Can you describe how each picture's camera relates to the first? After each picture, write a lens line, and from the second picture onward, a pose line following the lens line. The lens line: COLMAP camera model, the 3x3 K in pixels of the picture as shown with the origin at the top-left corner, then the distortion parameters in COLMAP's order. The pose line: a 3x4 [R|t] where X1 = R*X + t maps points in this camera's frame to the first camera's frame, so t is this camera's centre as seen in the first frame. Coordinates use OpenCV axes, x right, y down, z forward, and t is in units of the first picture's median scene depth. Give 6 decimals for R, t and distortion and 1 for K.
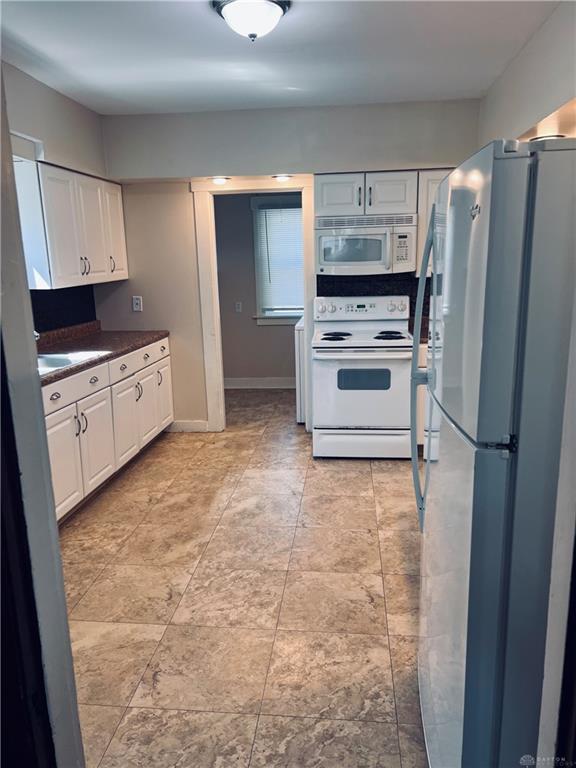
lens RADIAL K [[581.6, 0, 283.1], [0, 581.6, 391.2], [0, 0, 1]] dist [0.062004, -0.015980]
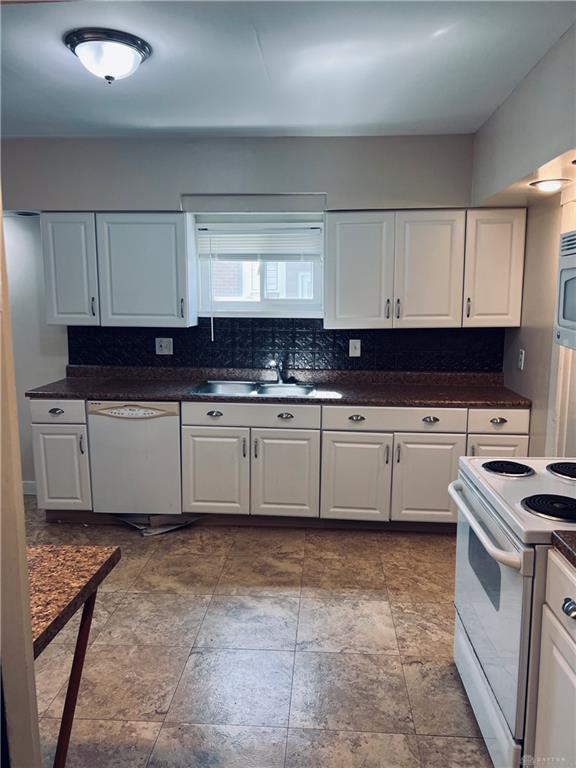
lens RADIAL K [[581.6, 0, 286.0], [0, 581.6, 383.8], [0, 0, 1]] dist [0.062004, -0.015980]
pose [[0.037866, 0.177722, -0.983352, 0.580237], [-0.216319, 0.962182, 0.165566, -0.209326], [0.975588, 0.206449, 0.074878, 0.765100]]
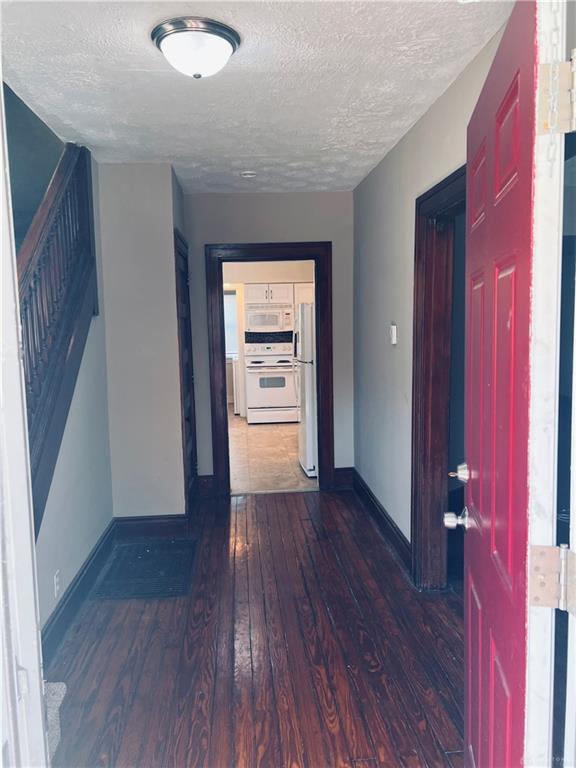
lens RADIAL K [[581.6, 0, 291.3], [0, 581.6, 383.7], [0, 0, 1]] dist [0.062004, -0.015980]
pose [[0.979841, -0.022406, 0.198520, -0.200831], [0.046062, 0.992256, -0.115357, 0.223144], [-0.194398, 0.122175, 0.973284, -0.990808]]
